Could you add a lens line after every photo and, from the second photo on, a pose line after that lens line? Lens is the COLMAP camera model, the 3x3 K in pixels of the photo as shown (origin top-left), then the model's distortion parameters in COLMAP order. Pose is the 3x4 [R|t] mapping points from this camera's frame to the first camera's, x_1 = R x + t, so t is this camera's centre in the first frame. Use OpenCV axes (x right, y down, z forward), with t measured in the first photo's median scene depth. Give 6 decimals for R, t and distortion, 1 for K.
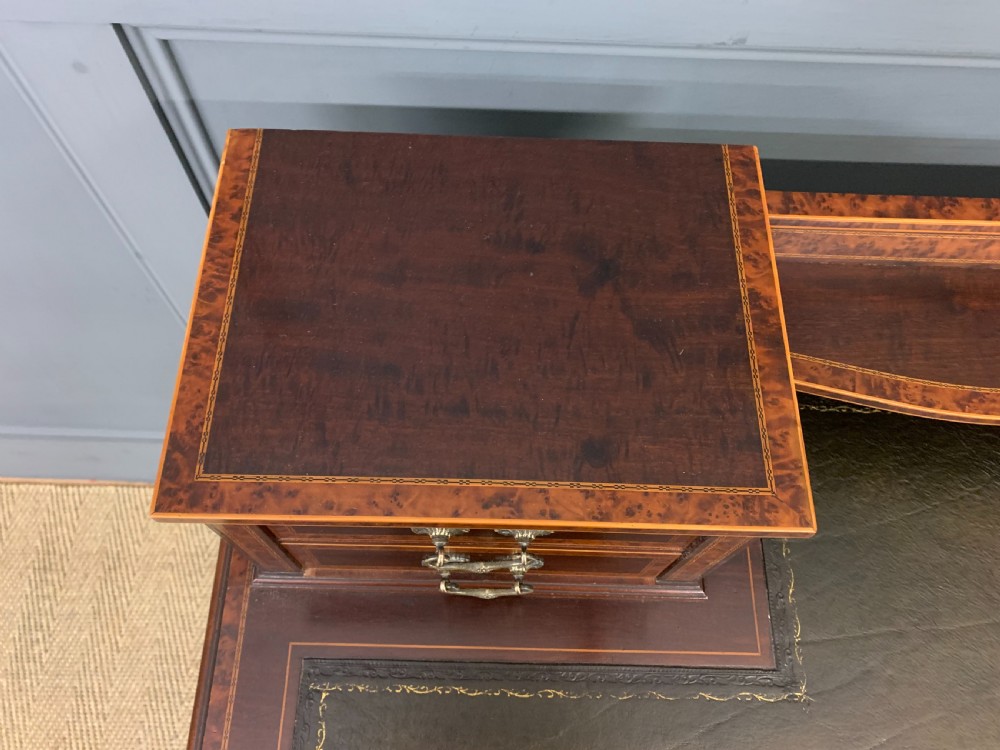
lens RADIAL K [[773.0, 0, 489.2], [0, 773.0, 378.9], [0, 0, 1]] dist [0.032204, -0.025343]
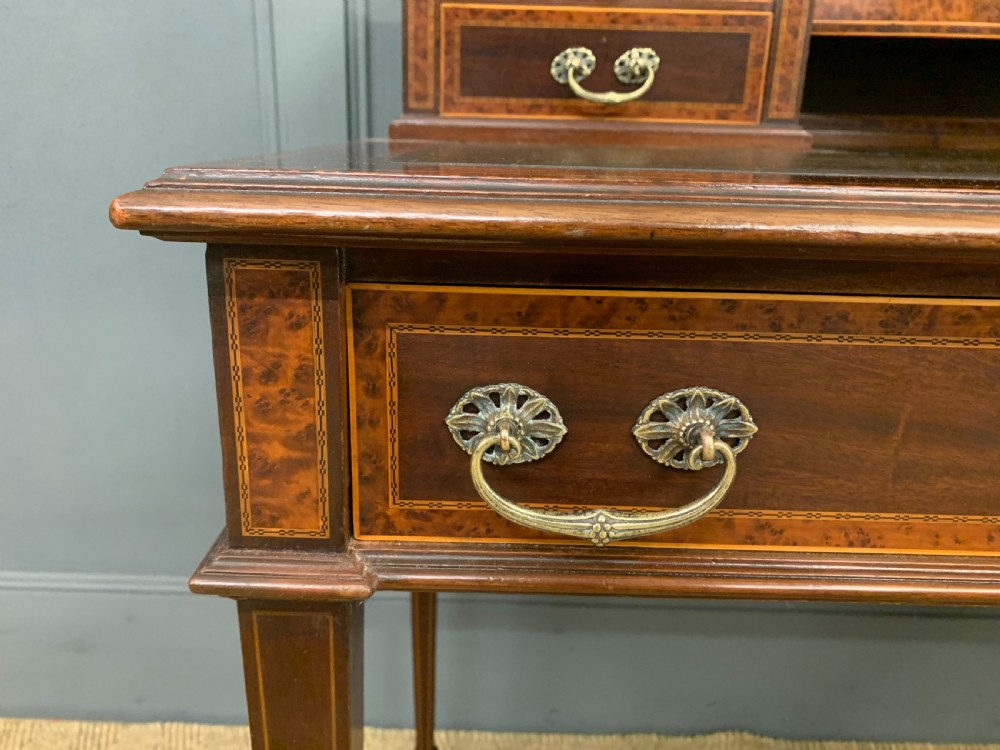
lens RADIAL K [[773.0, 0, 492.4], [0, 773.0, 384.9], [0, 0, 1]] dist [0.032204, -0.025343]
pose [[0.999902, -0.003921, 0.013431, -0.215919], [0.012499, 0.681831, -0.731403, 1.569977], [-0.006290, 0.731499, 0.681813, 0.630377]]
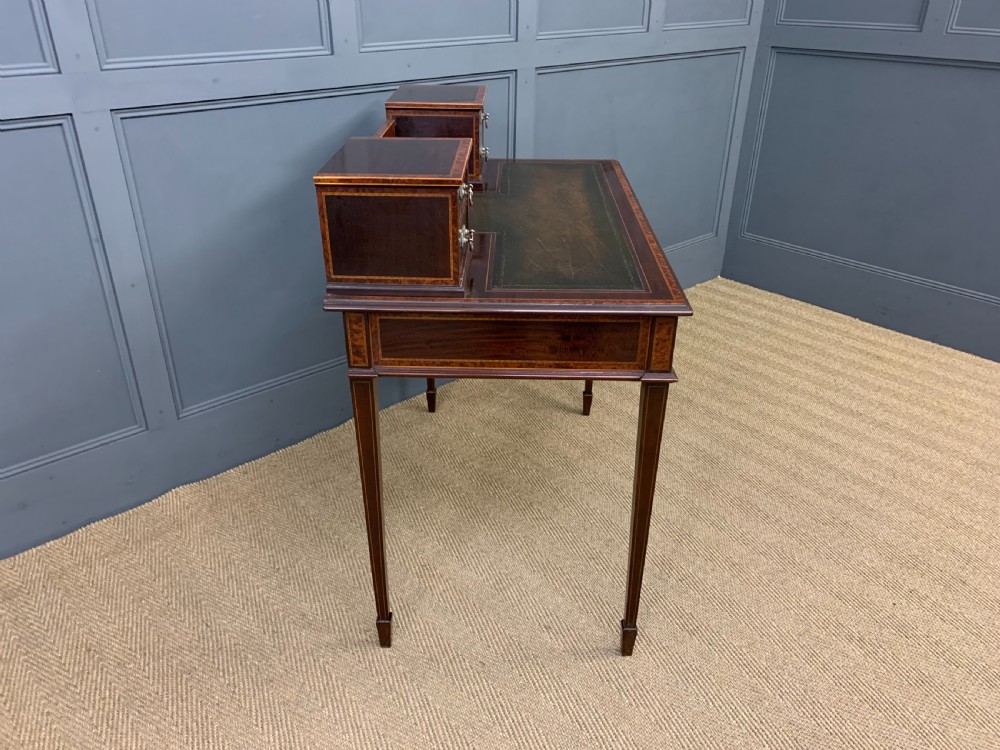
lens RADIAL K [[765.6, 0, 499.4], [0, 765.6, 381.6], [0, 0, 1]] dist [0.051158, -0.044023]
pose [[0.735164, -0.341189, 0.585768, -1.851929], [0.620814, 0.685909, -0.379631, 3.129327], [-0.272257, 0.642744, 0.716070, -1.331479]]
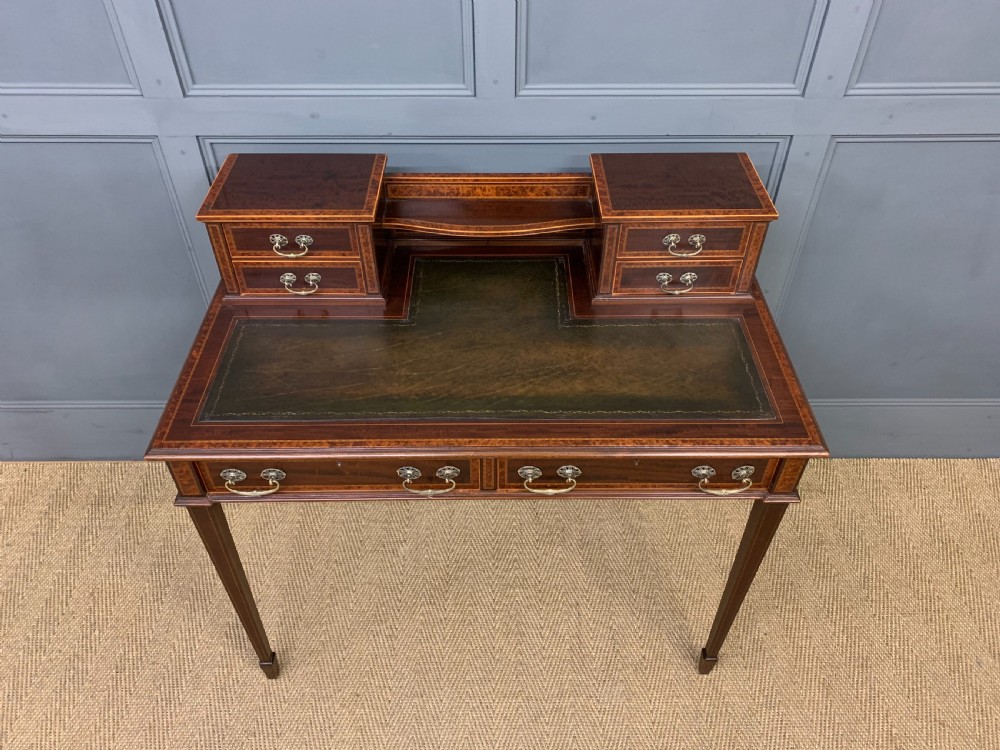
lens RADIAL K [[773.0, 0, 505.9], [0, 773.0, 376.6], [0, 0, 1]] dist [0.032204, -0.025343]
pose [[0.999367, -0.035065, 0.006048, 0.838353], [0.034751, 0.925255, -0.377751, 1.948155], [0.007650, 0.377722, 0.925888, -1.800475]]
